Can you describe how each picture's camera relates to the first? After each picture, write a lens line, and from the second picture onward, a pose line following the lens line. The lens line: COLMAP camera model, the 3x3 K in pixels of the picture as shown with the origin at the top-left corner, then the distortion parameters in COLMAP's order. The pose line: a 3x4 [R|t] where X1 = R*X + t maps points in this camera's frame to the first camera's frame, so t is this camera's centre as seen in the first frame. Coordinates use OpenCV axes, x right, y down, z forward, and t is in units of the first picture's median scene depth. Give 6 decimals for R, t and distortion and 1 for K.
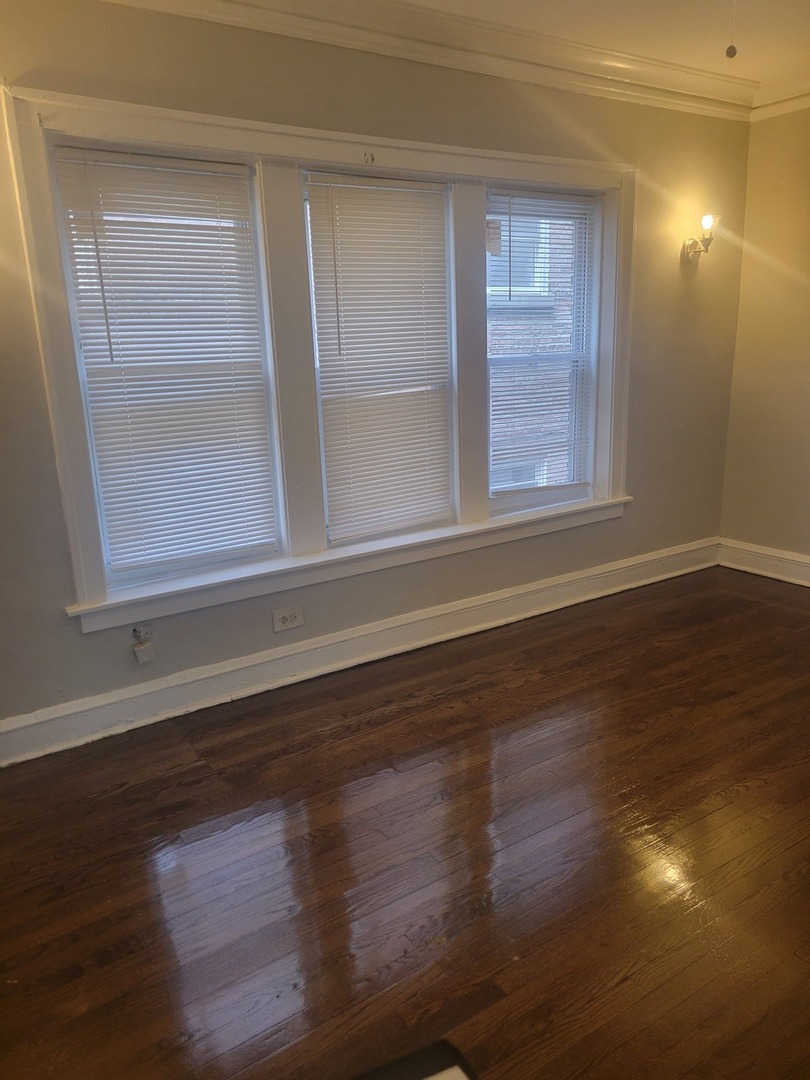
lens RADIAL K [[803.3, 0, 405.0], [0, 803.3, 540.2], [0, 0, 1]] dist [0.008056, -0.006029]
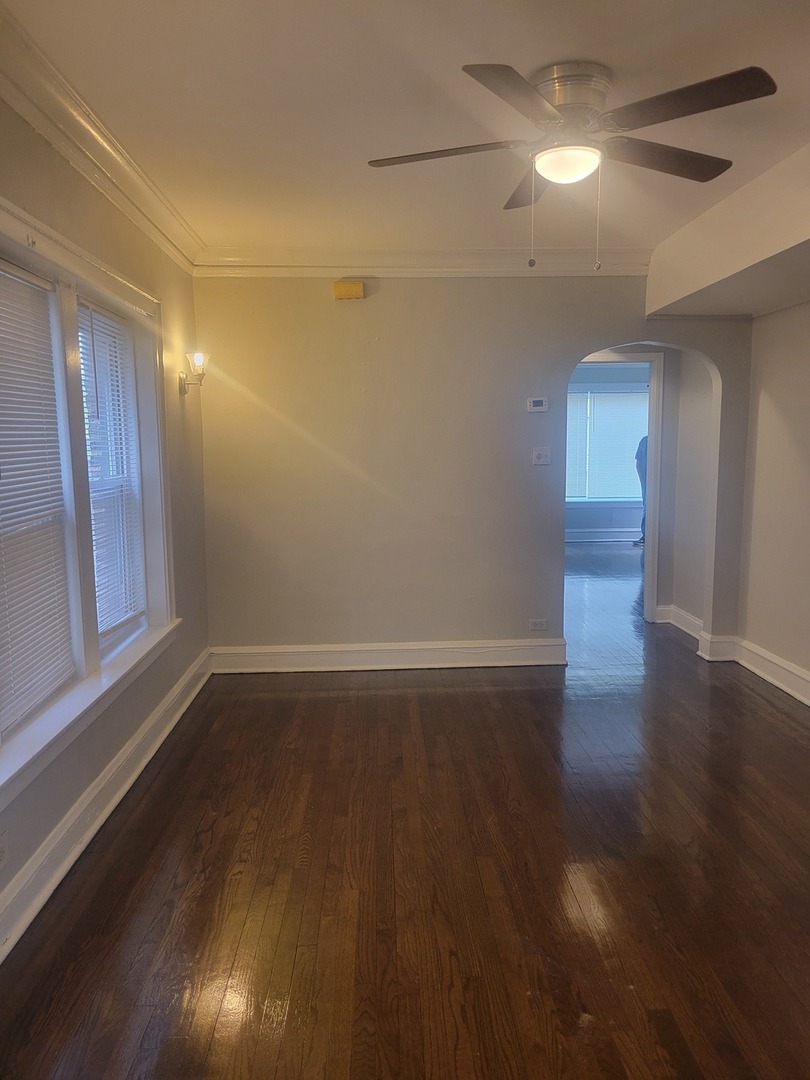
lens RADIAL K [[803.3, 0, 405.5], [0, 803.3, 541.9], [0, 0, 1]] dist [0.008056, -0.006029]
pose [[0.515728, -0.077710, 0.853221, -0.445694], [0.206959, 0.977685, -0.036050, -0.058131], [-0.831380, 0.195174, 0.520302, 0.257778]]
